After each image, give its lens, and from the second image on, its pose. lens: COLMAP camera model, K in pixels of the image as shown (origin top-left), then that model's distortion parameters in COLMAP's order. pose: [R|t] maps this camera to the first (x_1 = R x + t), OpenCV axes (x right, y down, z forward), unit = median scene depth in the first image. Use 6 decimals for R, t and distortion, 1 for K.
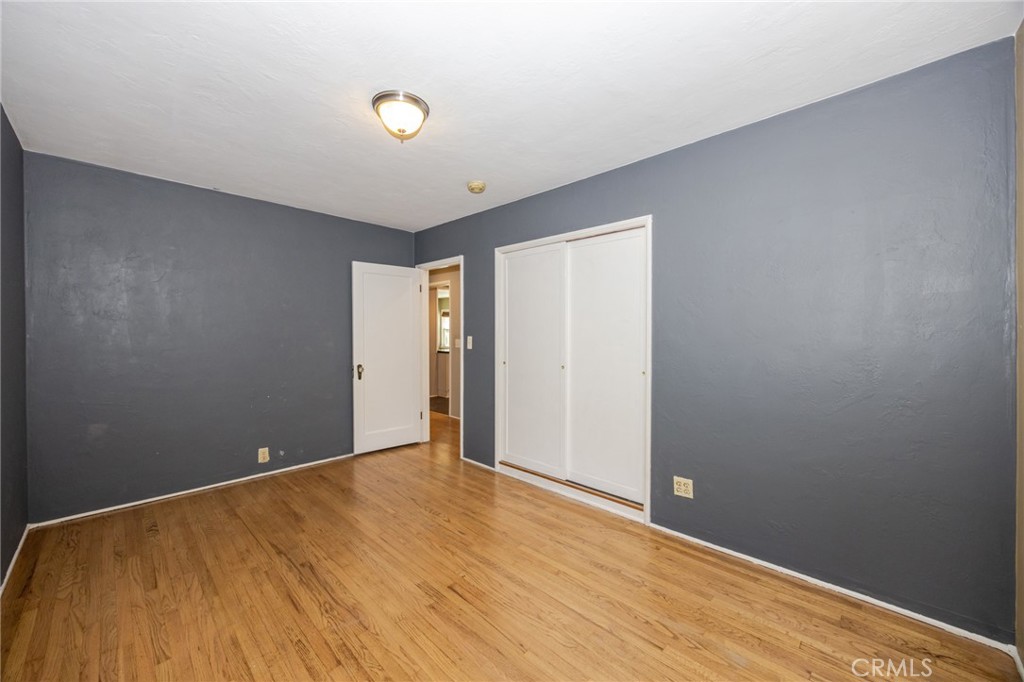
lens RADIAL K [[386.1, 0, 510.6], [0, 386.1, 337.1], [0, 0, 1]] dist [-0.007293, -0.000066]
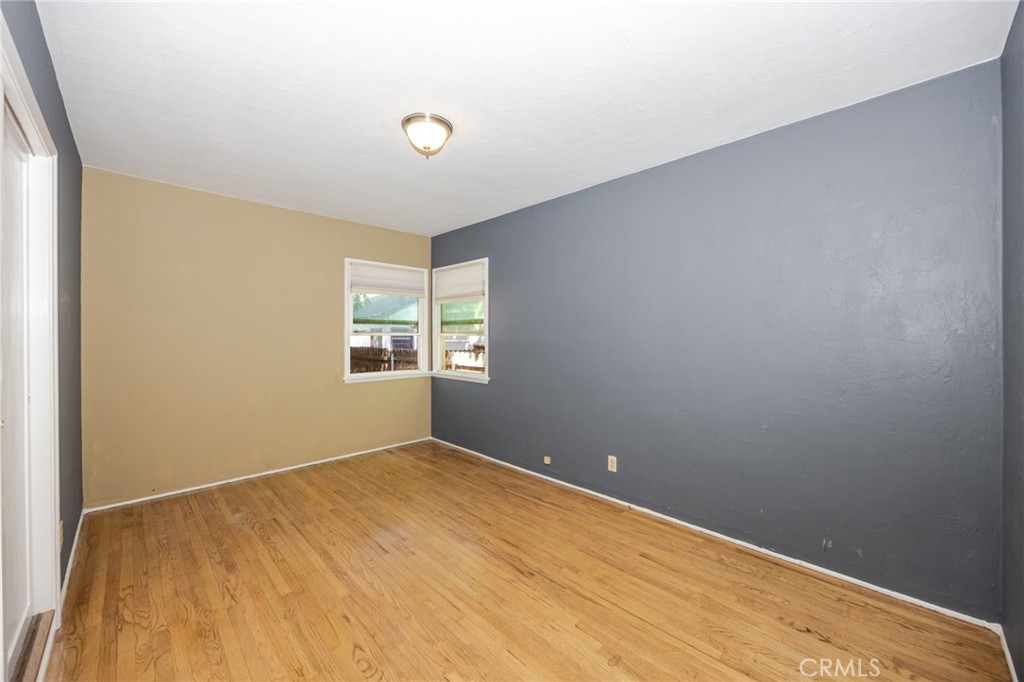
lens RADIAL K [[386.1, 0, 510.6], [0, 386.1, 337.1], [0, 0, 1]] dist [-0.007293, -0.000066]
pose [[-0.999649, -0.003348, 0.026281, -0.525176], [-0.002885, 0.999841, 0.017614, -0.017331], [-0.026336, 0.017532, -0.999499, 2.004270]]
